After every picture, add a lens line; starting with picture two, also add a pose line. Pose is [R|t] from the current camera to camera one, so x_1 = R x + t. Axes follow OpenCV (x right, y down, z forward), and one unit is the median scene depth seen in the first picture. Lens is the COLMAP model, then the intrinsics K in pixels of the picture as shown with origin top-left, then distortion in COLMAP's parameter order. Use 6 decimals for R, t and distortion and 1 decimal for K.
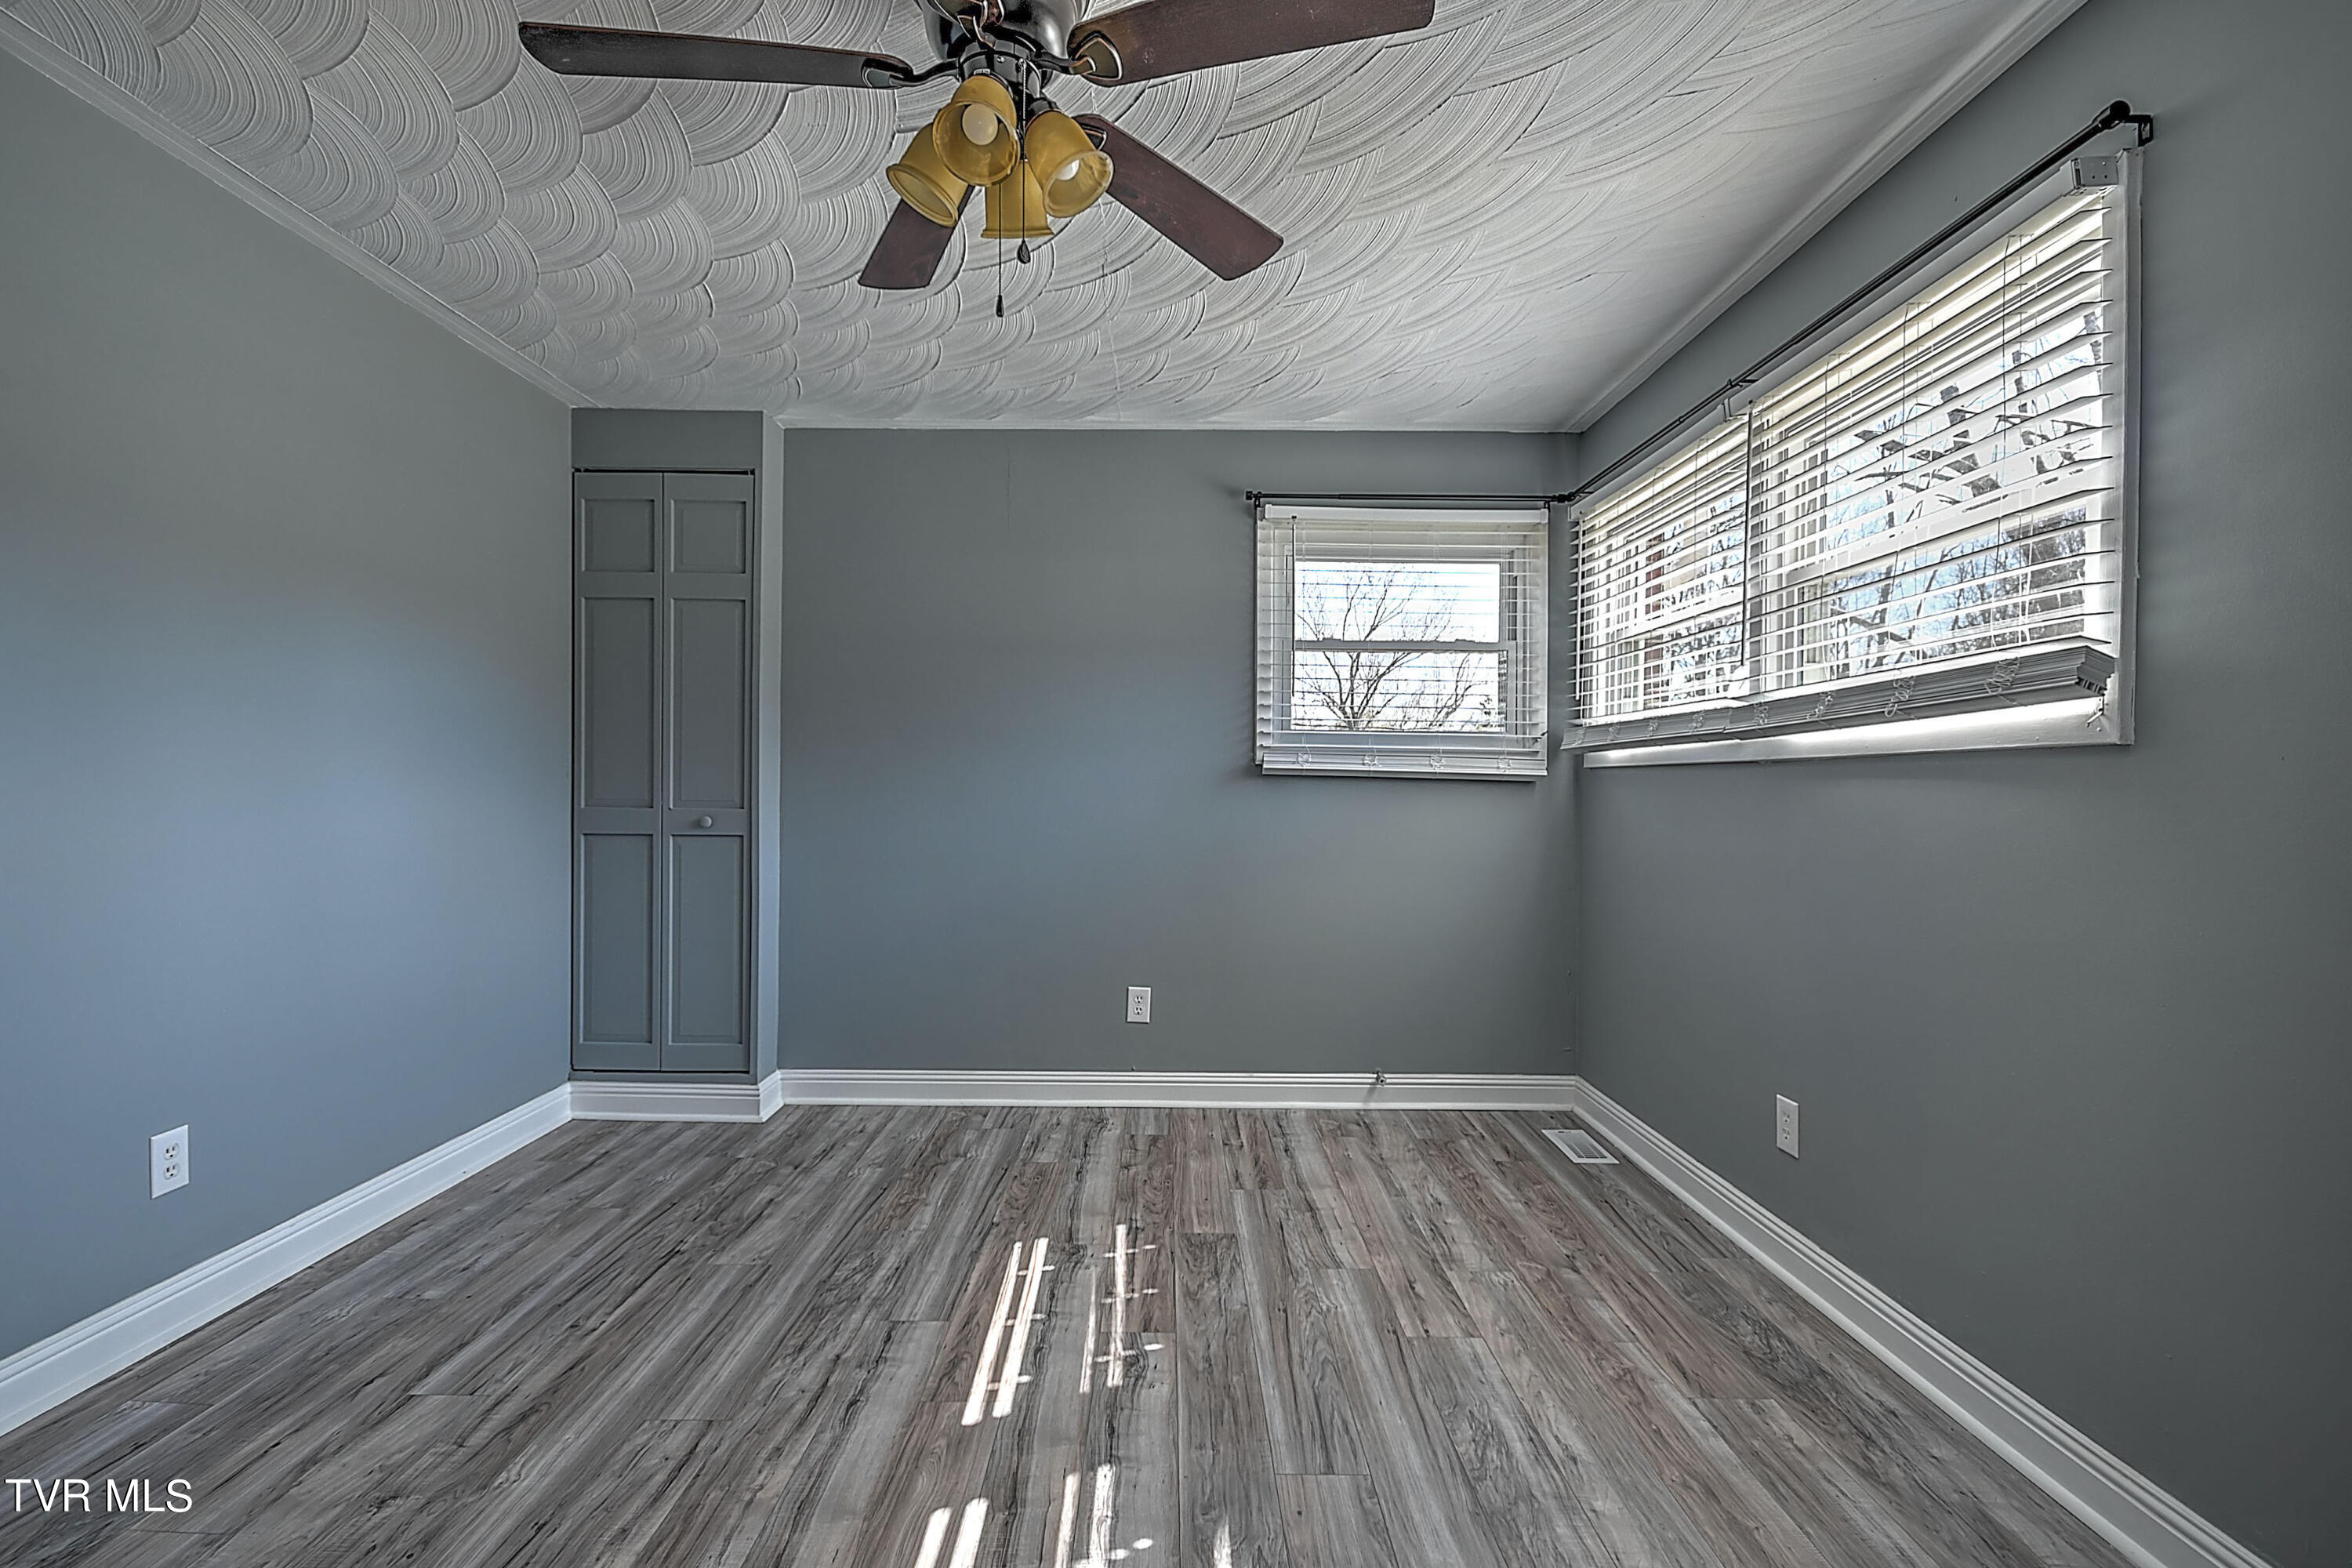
lens RADIAL K [[1032.4, 0, 1169.5], [0, 1032.4, 790.4], [0, 0, 1]] dist [0.014646, -0.006633]
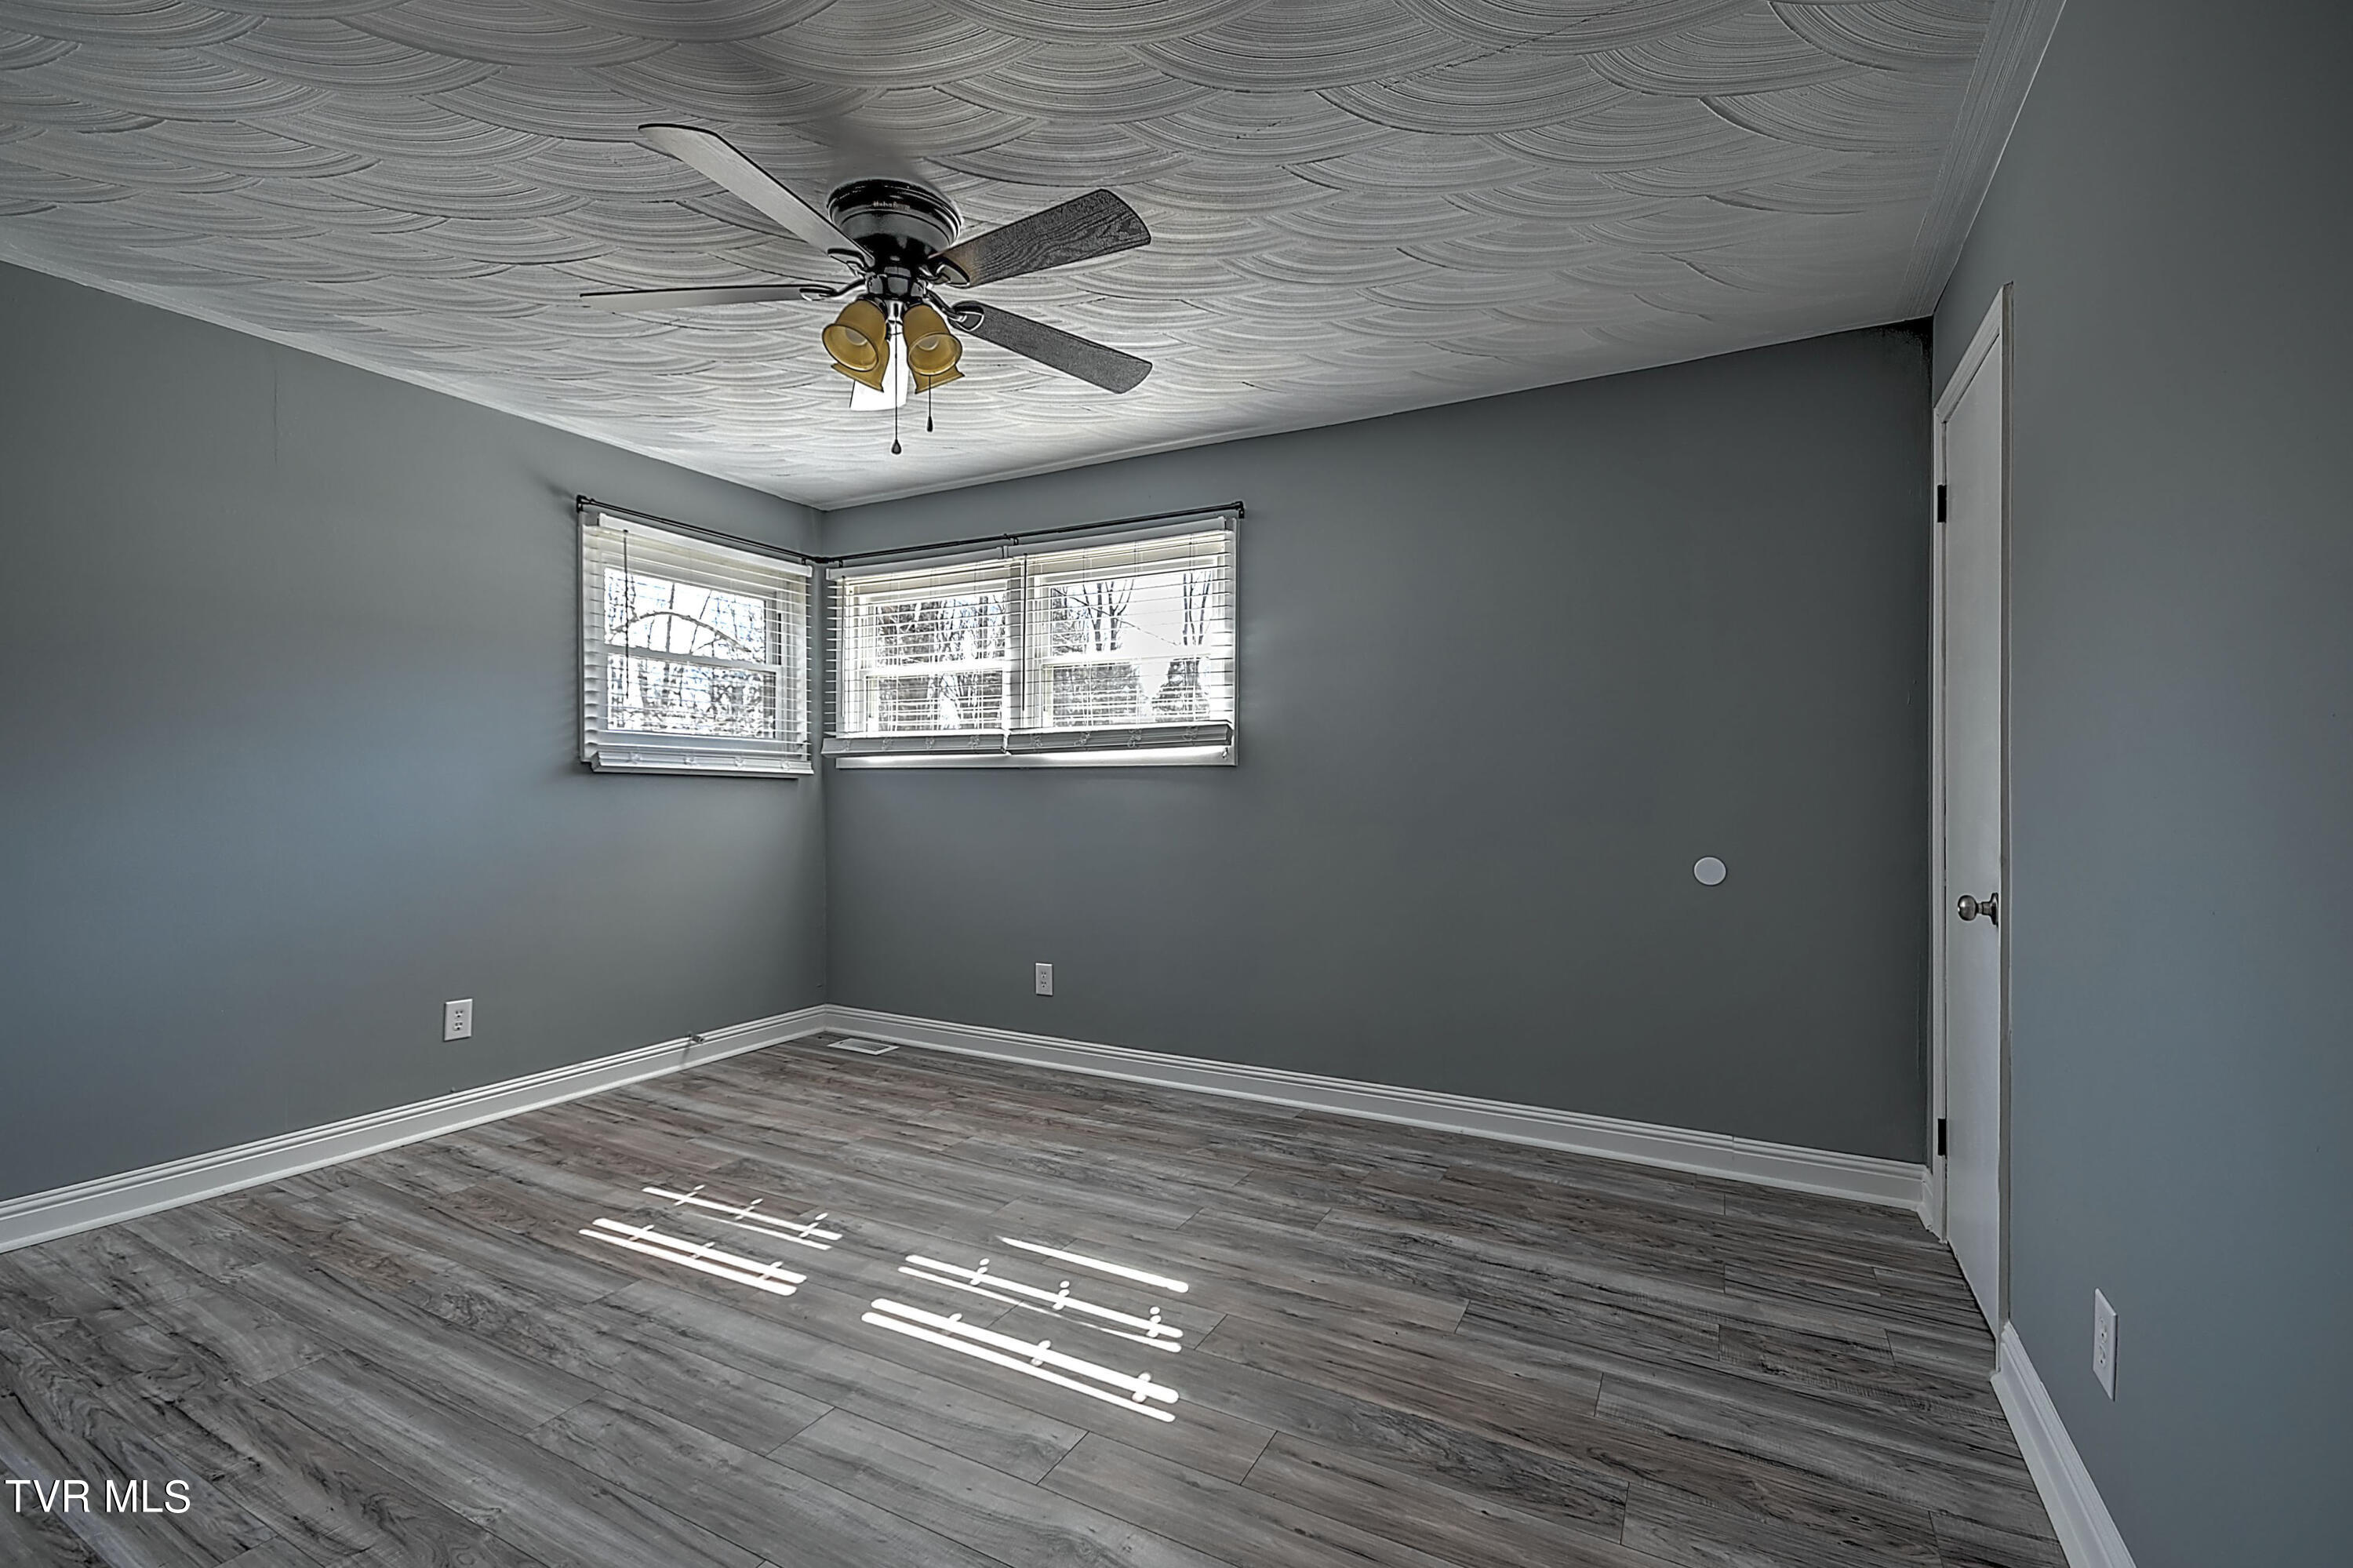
lens RADIAL K [[1032.9, 0, 1170.0], [0, 1032.9, 790.4], [0, 0, 1]] dist [0.014646, -0.006633]
pose [[0.474665, -0.010735, 0.880101, -0.792036], [0.003575, 0.999941, 0.010268, -0.008042], [-0.880159, -0.001727, 0.474675, -0.002528]]
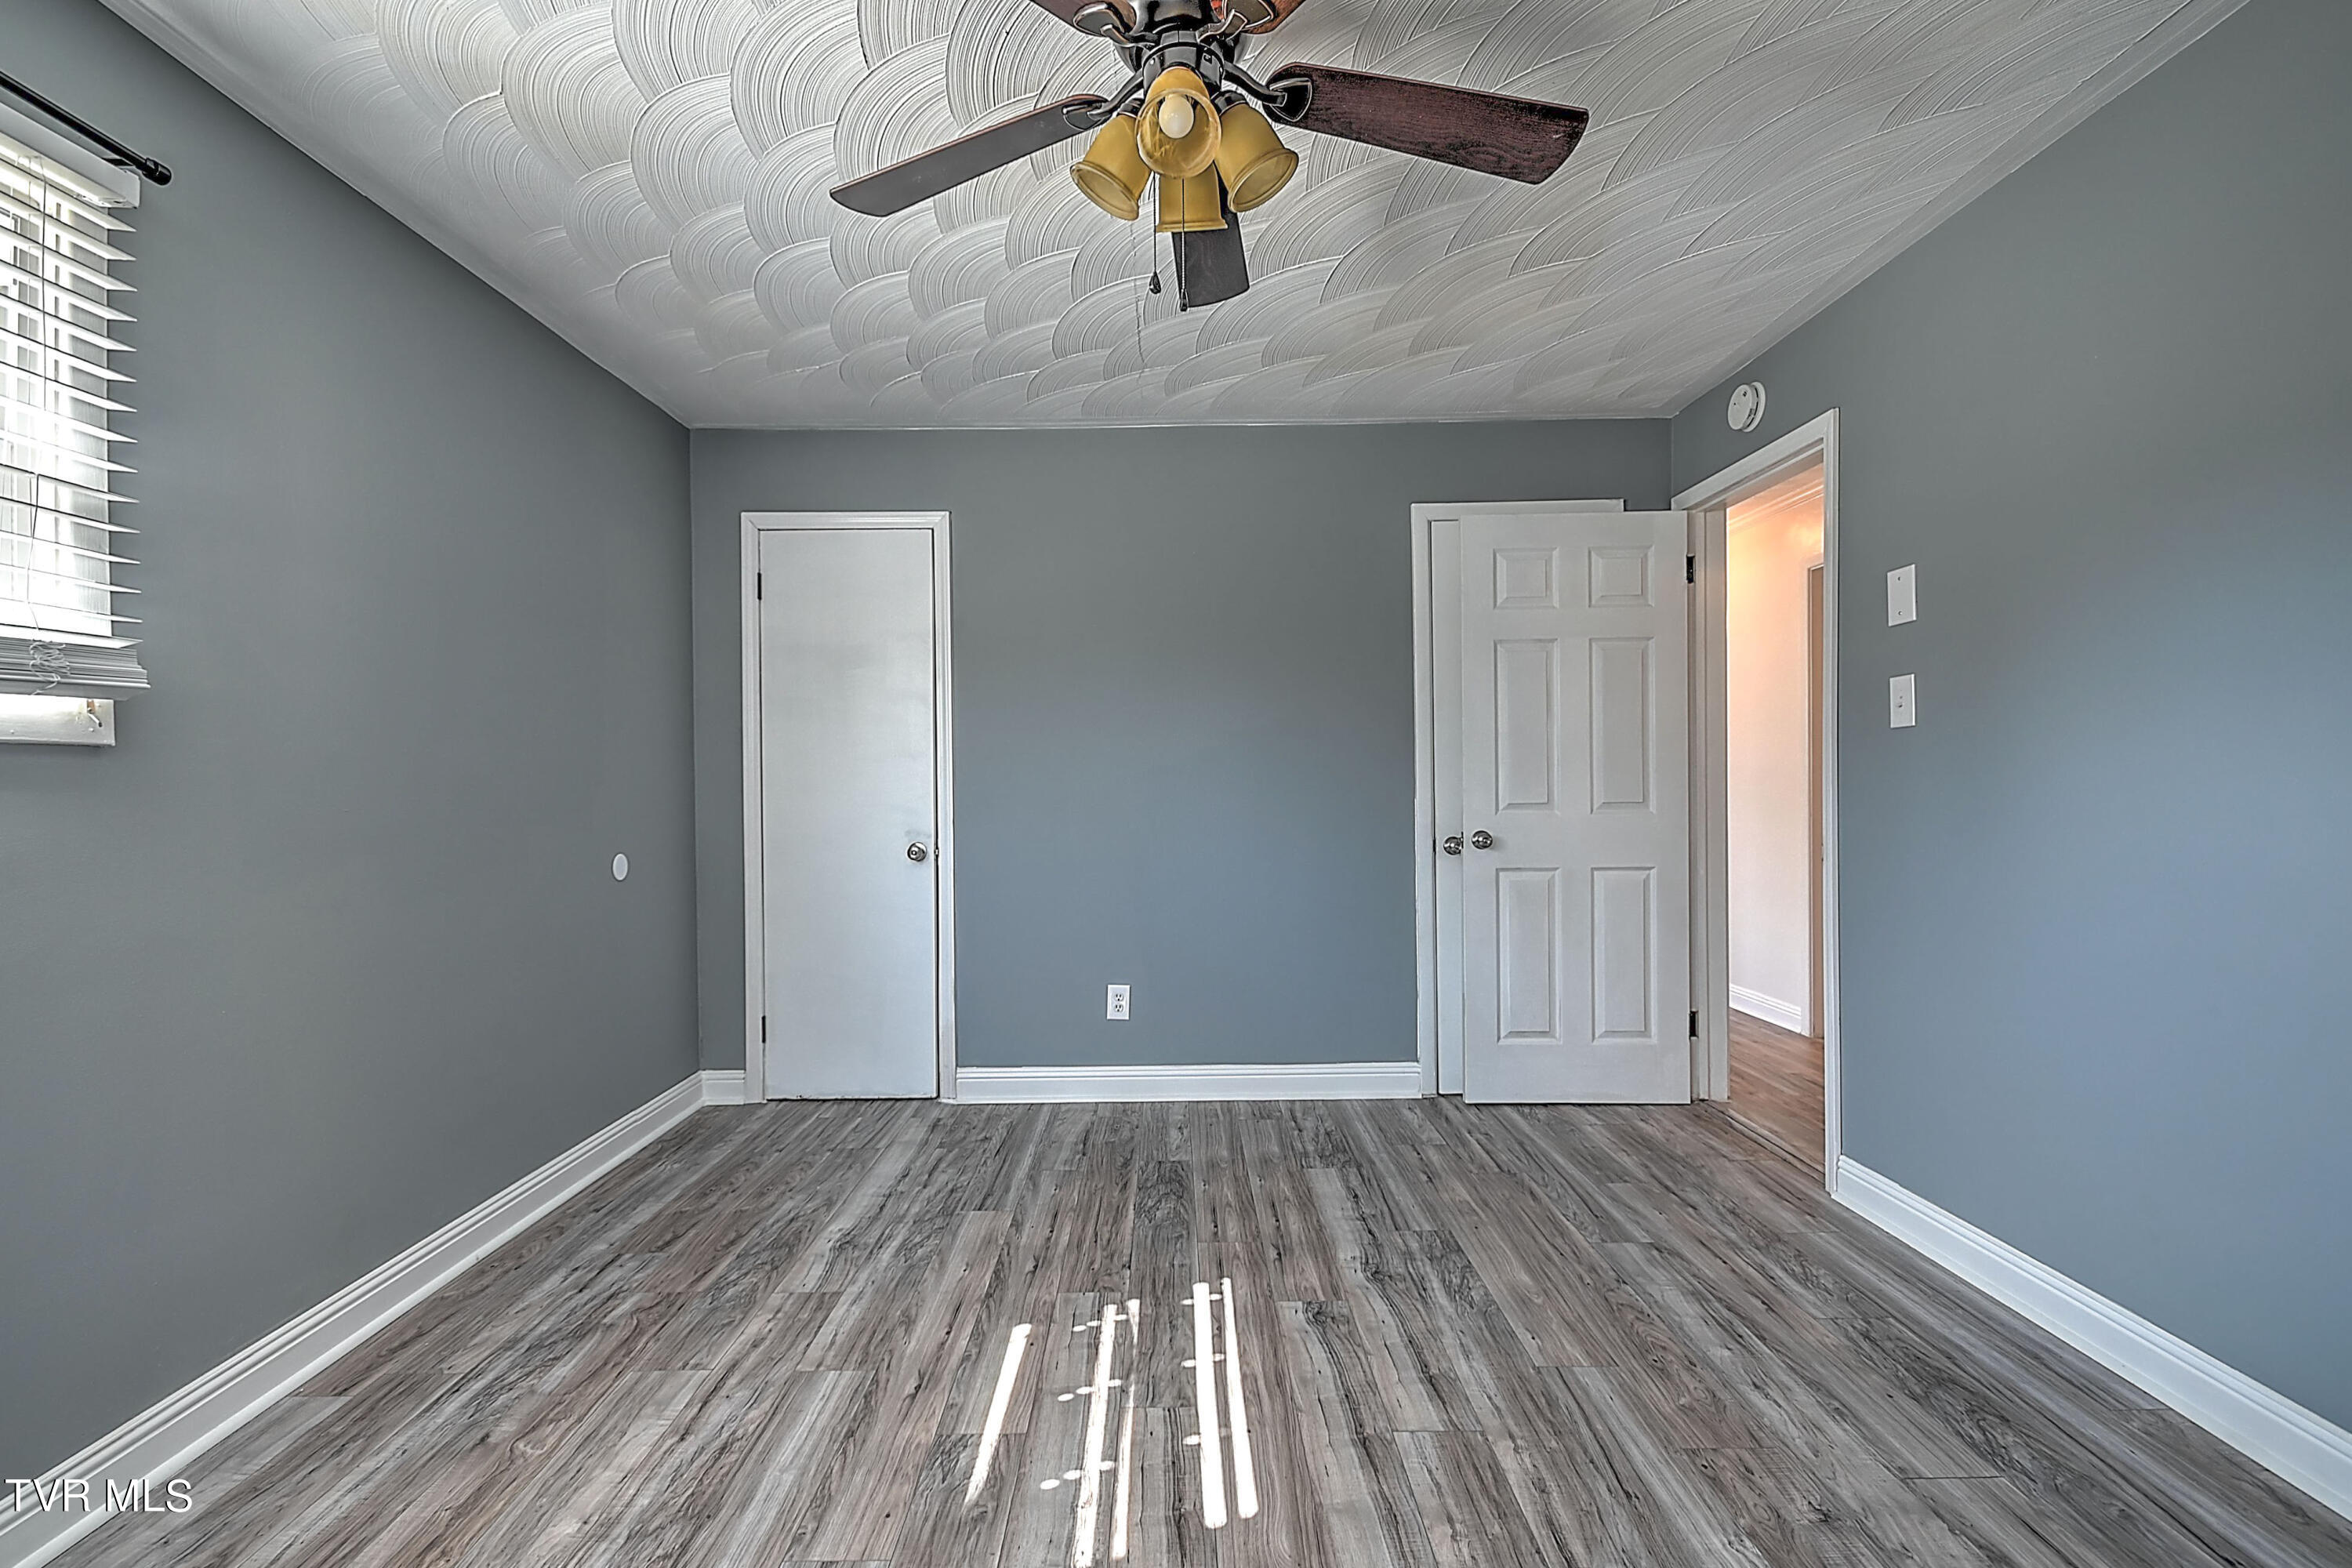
lens RADIAL K [[1032.4, 0, 1169.5], [0, 1032.4, 790.4], [0, 0, 1]] dist [0.014646, -0.006633]
pose [[-0.999994, 0.003519, -0.000144, -0.094391], [0.003517, 0.999905, 0.013346, -0.006079], [0.000191, 0.013345, -0.999911, 1.281564]]
